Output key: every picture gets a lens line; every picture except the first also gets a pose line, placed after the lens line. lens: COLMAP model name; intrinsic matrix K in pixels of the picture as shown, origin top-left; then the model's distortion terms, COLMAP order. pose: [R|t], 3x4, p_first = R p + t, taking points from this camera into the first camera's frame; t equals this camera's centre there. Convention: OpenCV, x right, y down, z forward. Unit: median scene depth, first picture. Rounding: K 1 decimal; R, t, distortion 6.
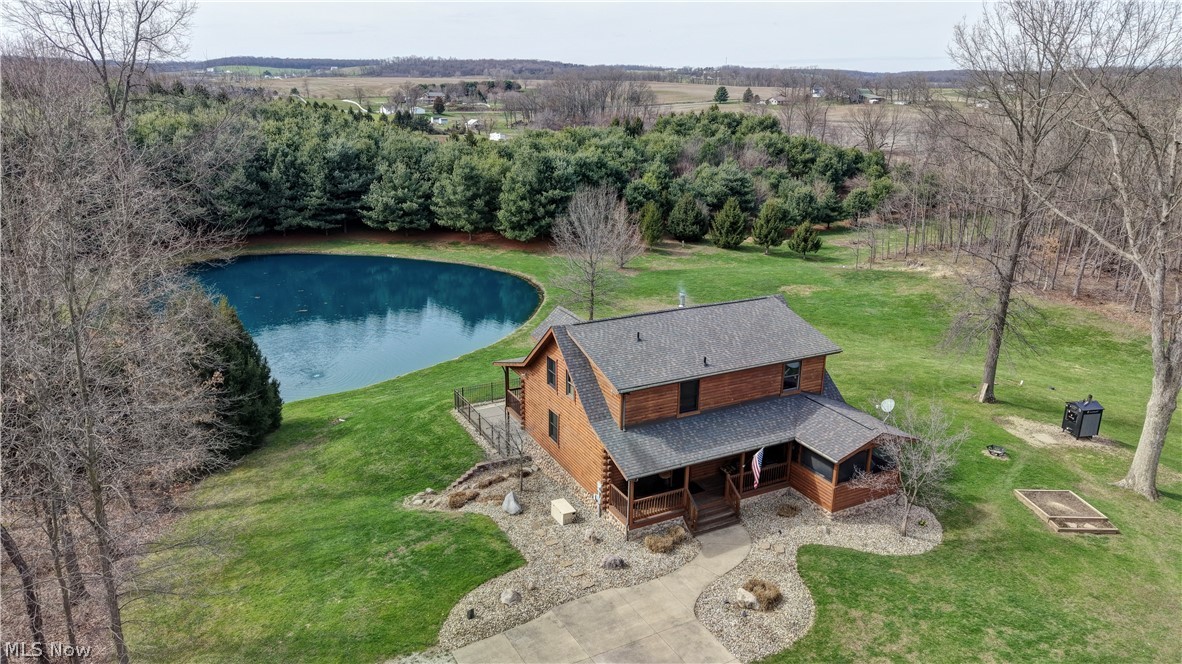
lens RADIAL K [[788.0, 0, 590.8], [0, 788.0, 326.8], [0, 0, 1]] dist [0.016616, -0.020074]
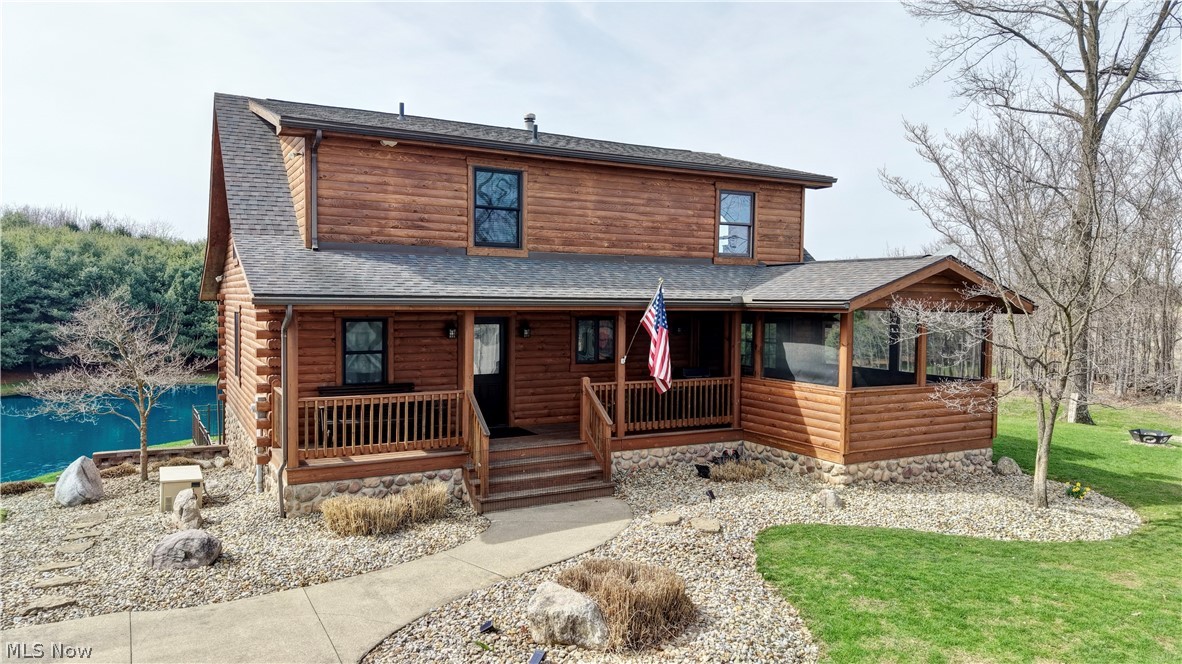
lens RADIAL K [[788.0, 0, 592.6], [0, 788.0, 329.5], [0, 0, 1]] dist [0.016616, -0.020074]
pose [[0.999783, -0.001843, 0.020761, 0.047501], [0.007242, 0.964744, -0.263090, 0.075602], [-0.019544, 0.263183, 0.964548, 0.167846]]
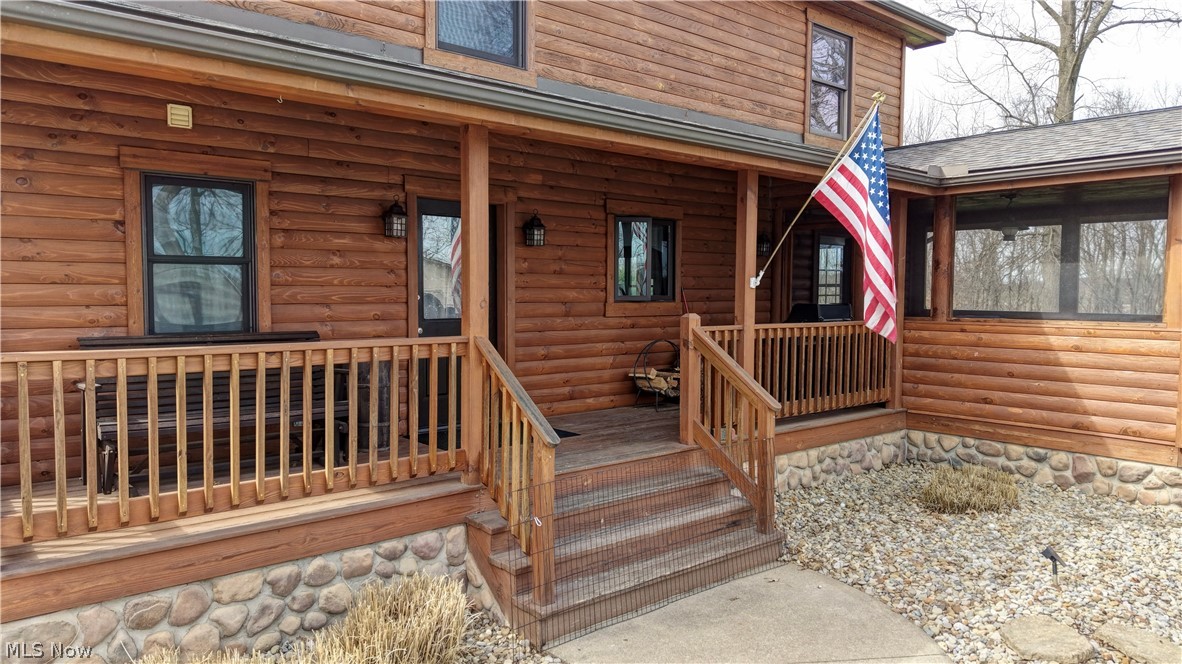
lens RADIAL K [[788.0, 0, 585.5], [0, 788.0, 330.1], [0, 0, 1]] dist [0.016616, -0.020074]
pose [[0.974989, -0.016477, 0.221643, 0.029301], [0.071961, 0.966932, -0.244672, 0.066440], [-0.210283, 0.254502, 0.943933, 0.229197]]
